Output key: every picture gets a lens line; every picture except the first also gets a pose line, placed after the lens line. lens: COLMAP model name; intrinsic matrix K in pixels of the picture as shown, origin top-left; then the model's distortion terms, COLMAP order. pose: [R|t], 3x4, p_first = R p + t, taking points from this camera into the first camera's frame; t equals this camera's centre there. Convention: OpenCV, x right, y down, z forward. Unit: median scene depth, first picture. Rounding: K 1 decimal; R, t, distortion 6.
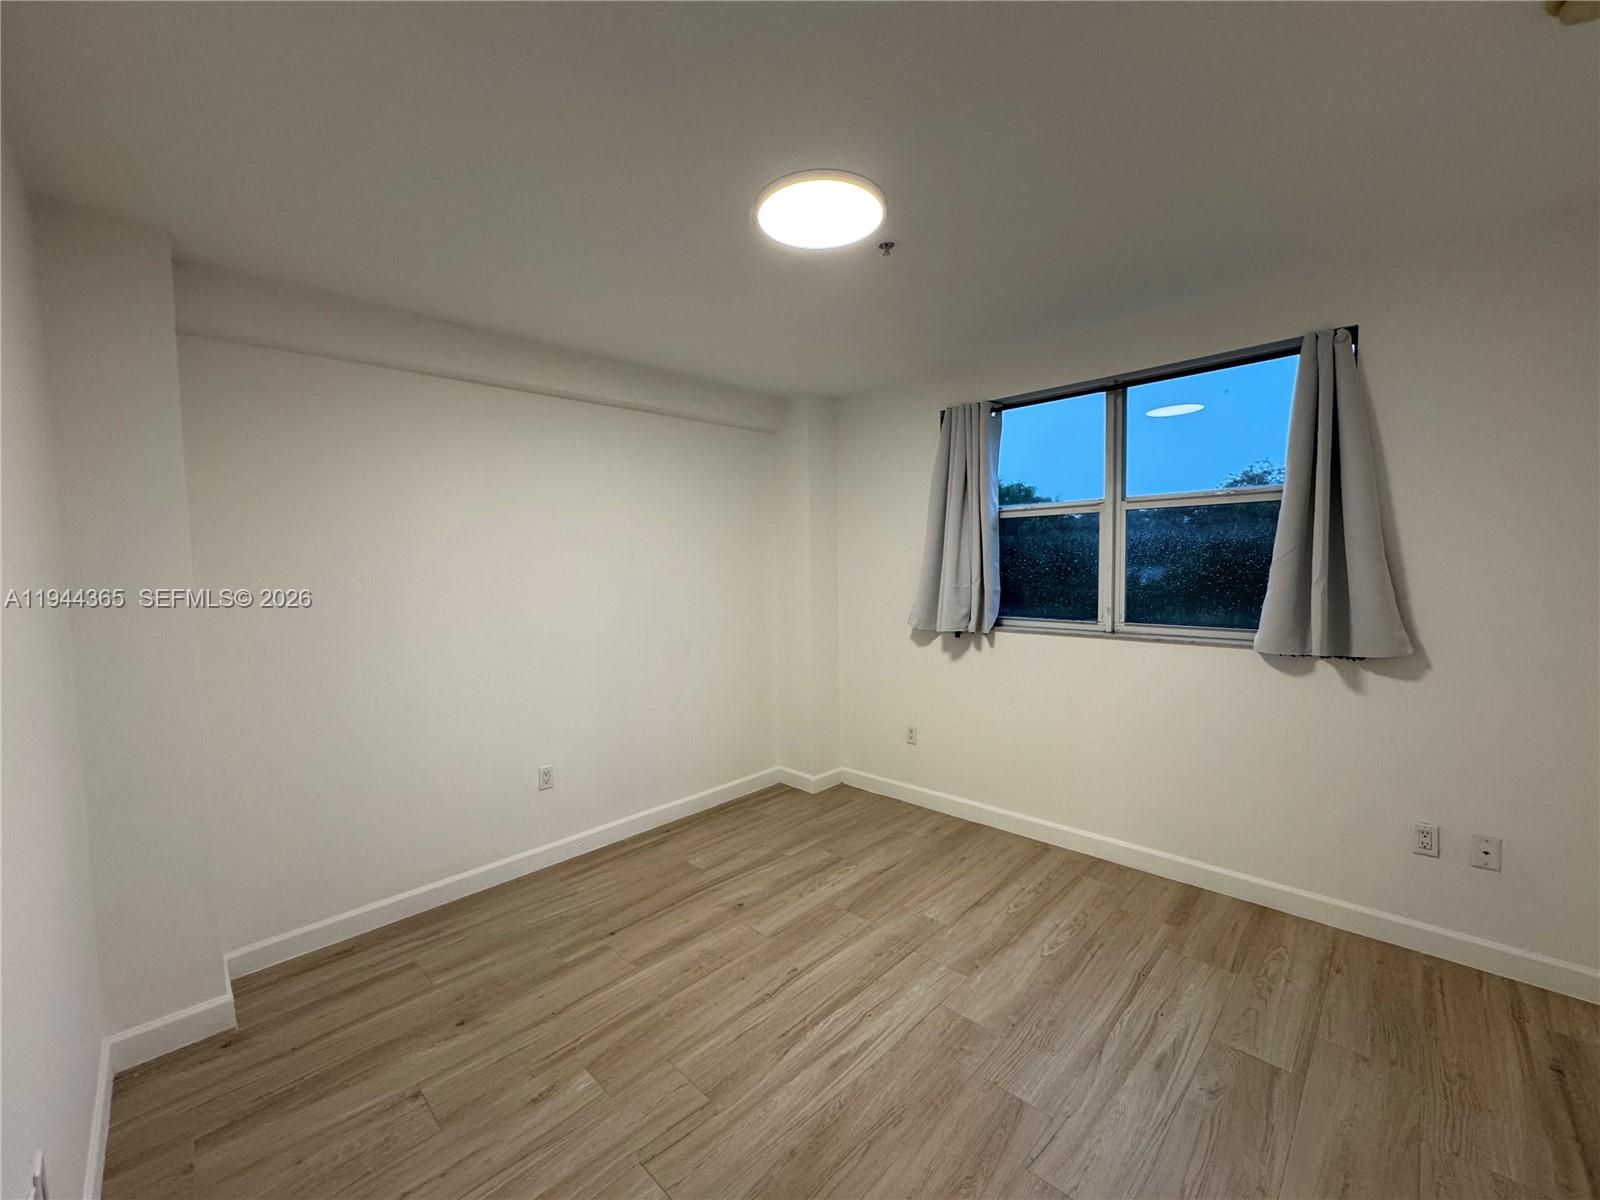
lens RADIAL K [[637.3, 0, 802.3], [0, 637.3, 599.1], [0, 0, 1]] dist [-0.001084, 0.000045]
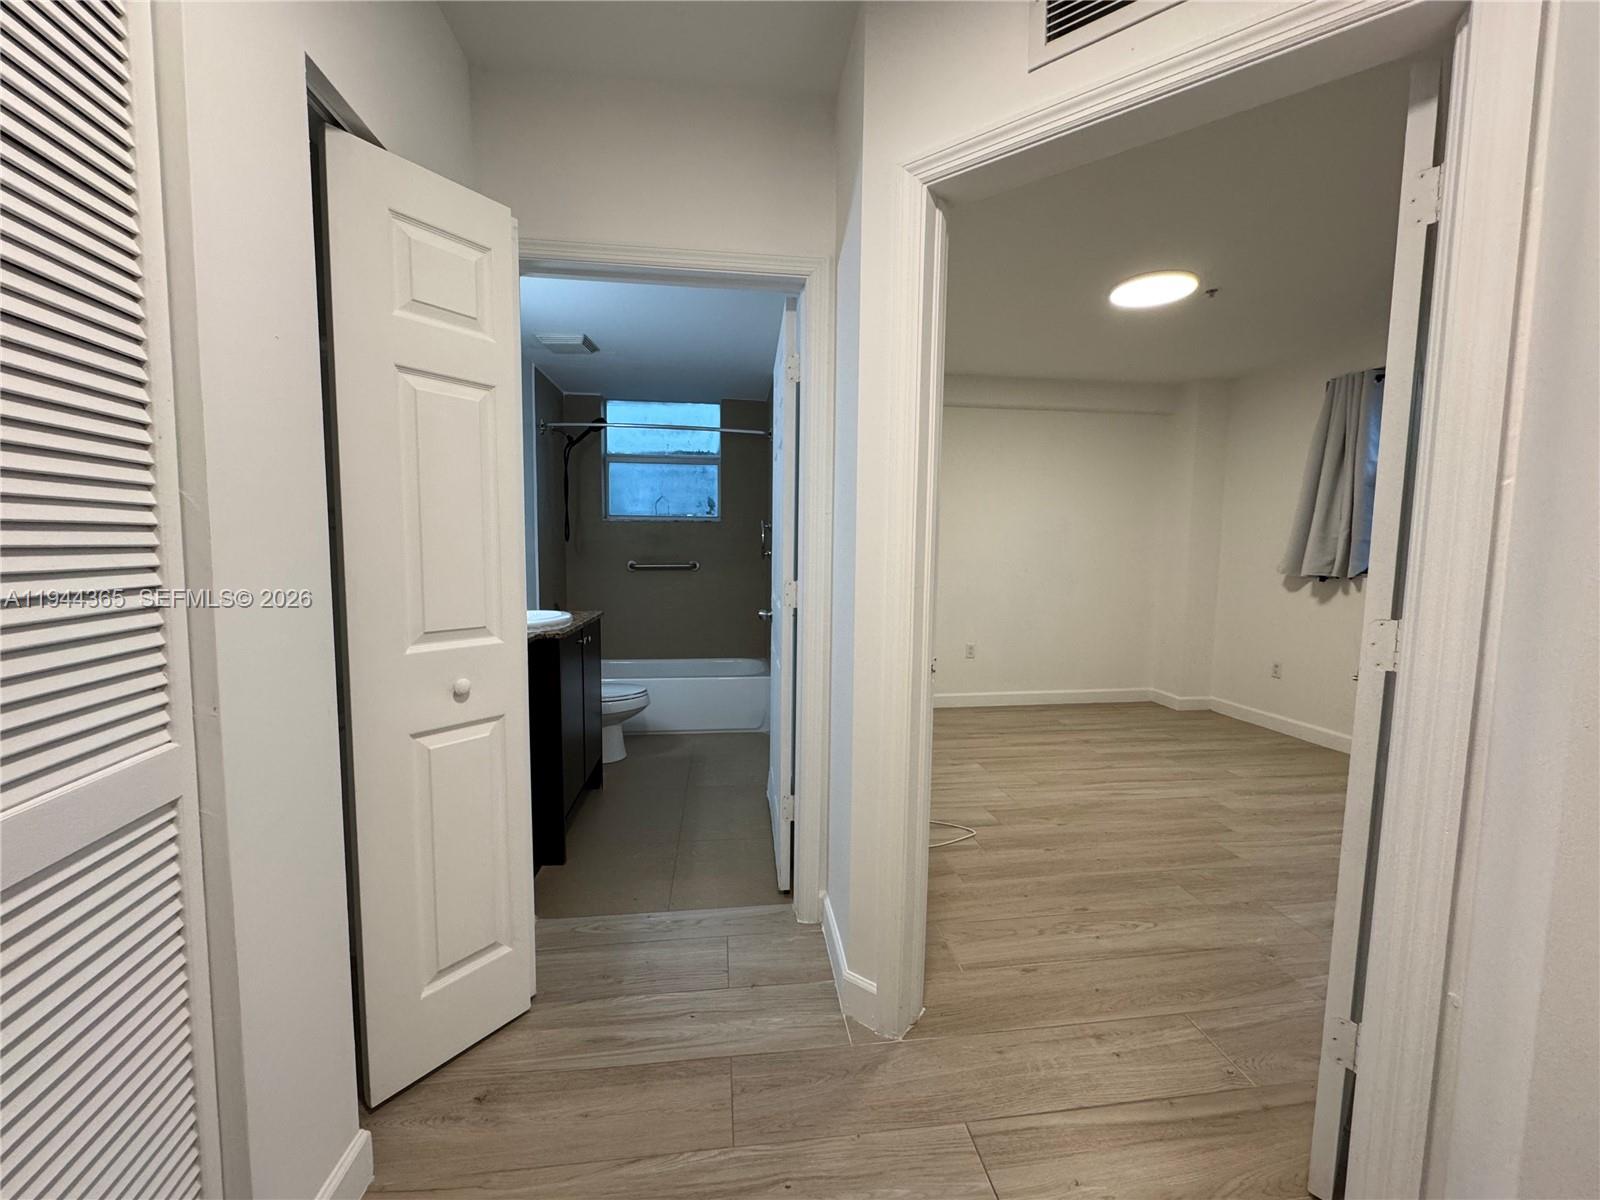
lens RADIAL K [[637.3, 0, 801.5], [0, 637.3, 602.7], [0, 0, 1]] dist [-0.001084, 0.000045]
pose [[0.785902, 0.078054, -0.613405, 0.319857], [-0.060876, 0.996949, 0.048864, 0.146821], [0.615347, -0.001061, 0.788255, -0.707544]]
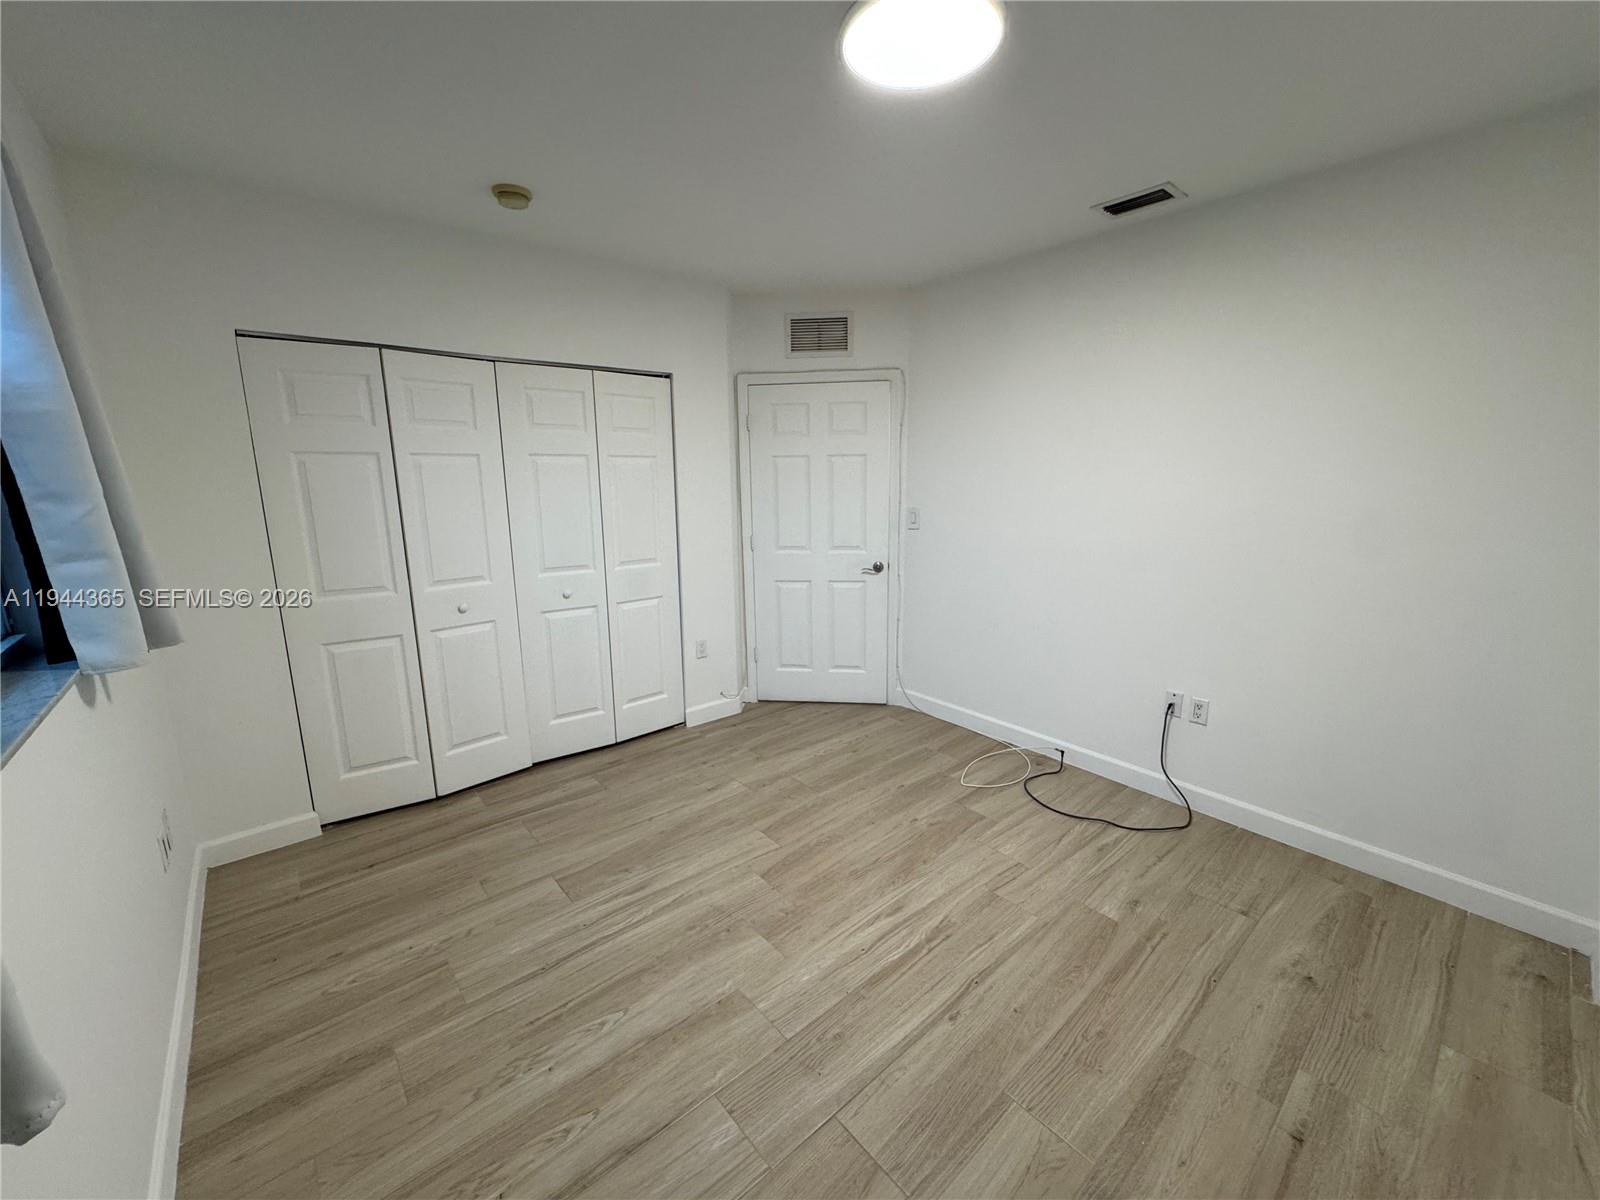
lens RADIAL K [[637.3, 0, 807.2], [0, 637.3, 597.4], [0, 0, 1]] dist [-0.001084, 0.000045]
pose [[-0.996553, 0.011524, 0.082159, 0.092923], [0.031614, 0.968337, 0.247636, -0.104393], [-0.076704, 0.249380, -0.965363, 1.613915]]
